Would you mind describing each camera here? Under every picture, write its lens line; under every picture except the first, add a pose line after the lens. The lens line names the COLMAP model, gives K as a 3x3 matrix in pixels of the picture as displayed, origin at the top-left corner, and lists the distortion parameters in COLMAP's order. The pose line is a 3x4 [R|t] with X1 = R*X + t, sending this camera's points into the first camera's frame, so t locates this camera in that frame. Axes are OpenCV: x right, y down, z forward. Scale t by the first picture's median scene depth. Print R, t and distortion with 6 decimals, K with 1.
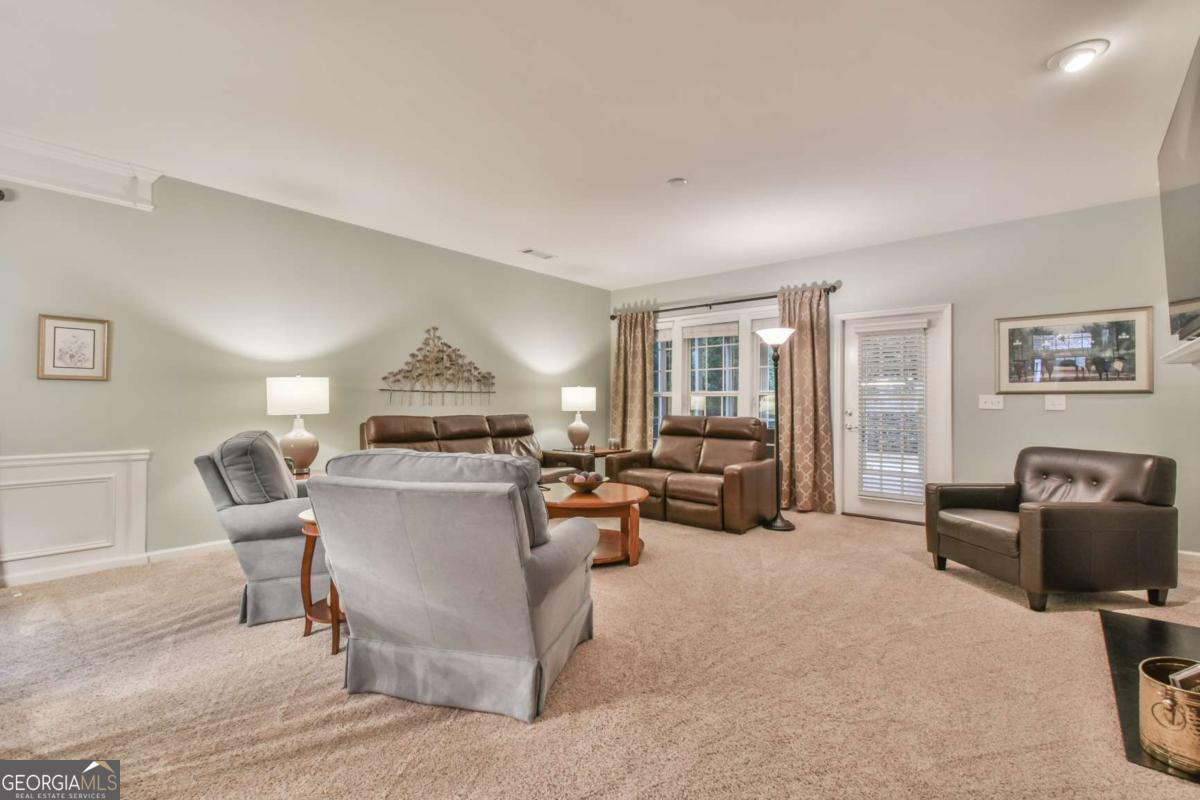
lens RADIAL K [[536.4, 0, 600.0], [0, 536.4, 400.0], [0, 0, 1]] dist [0.000192, 0.000029]
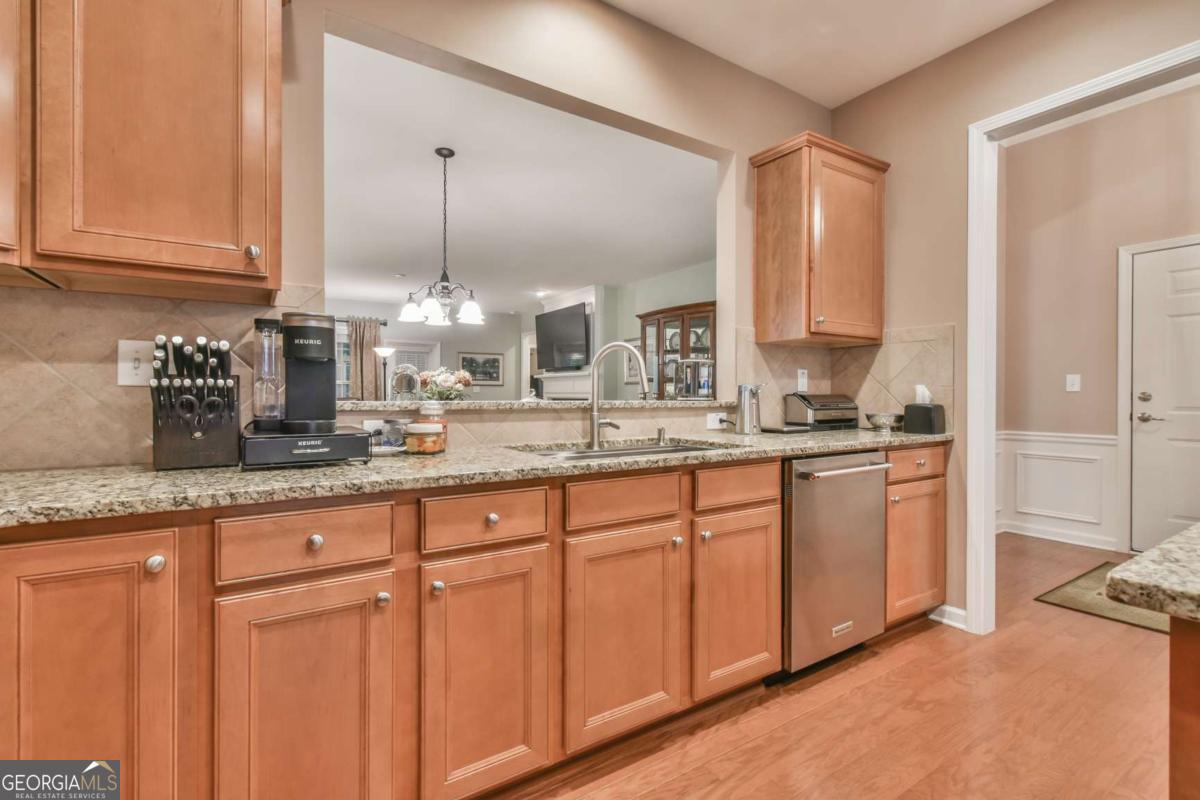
lens RADIAL K [[518.7, 0, 600.0], [0, 518.7, 400.0], [0, 0, 1]] dist [0.000174, 0.000101]
pose [[0.275125, -0.021389, 0.961170, -0.978018], [-0.014051, 0.999556, 0.026266, -0.011947], [-0.961306, -0.020732, 0.274702, -0.144819]]
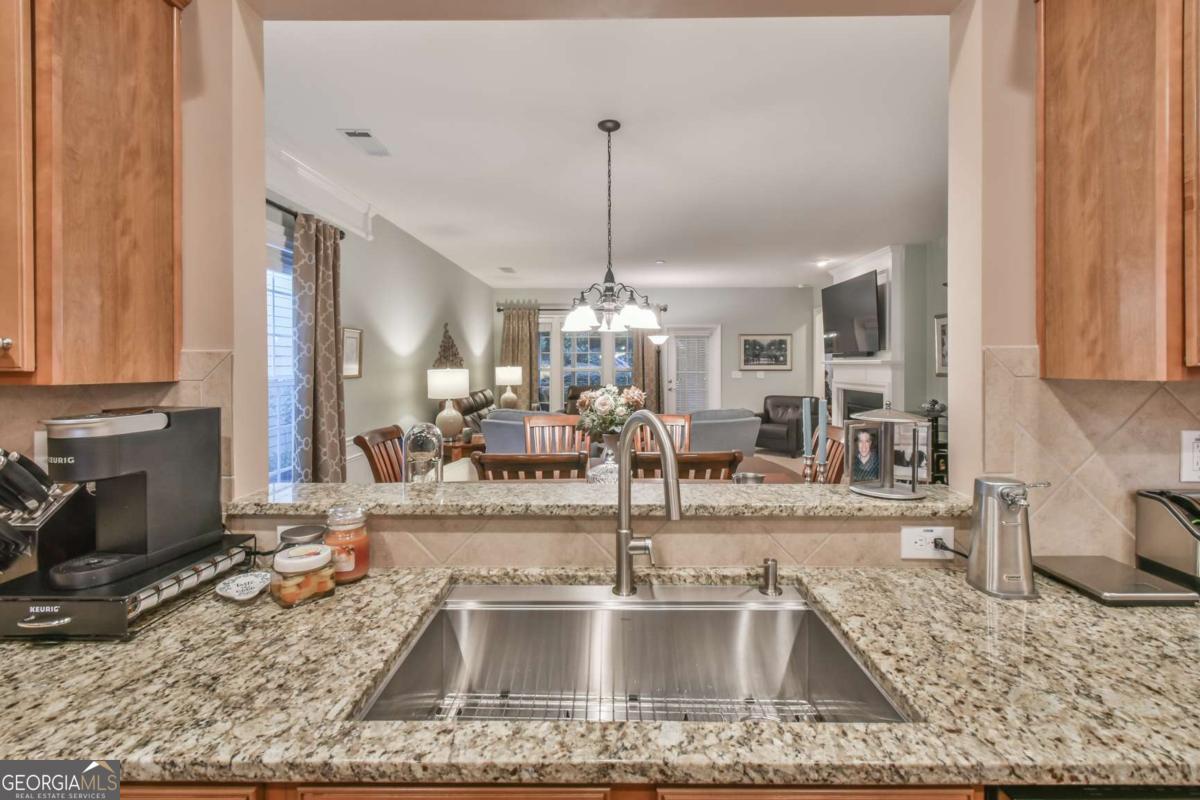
lens RADIAL K [[537.2, 0, 621.6], [0, 537.2, 371.1], [0, 0, 1]] dist [0.002025, 0.000340]
pose [[0.743871, -0.020752, 0.668001, -0.799452], [0.003468, 0.999624, 0.027192, -0.055270], [-0.668314, -0.017911, 0.743663, -0.192090]]
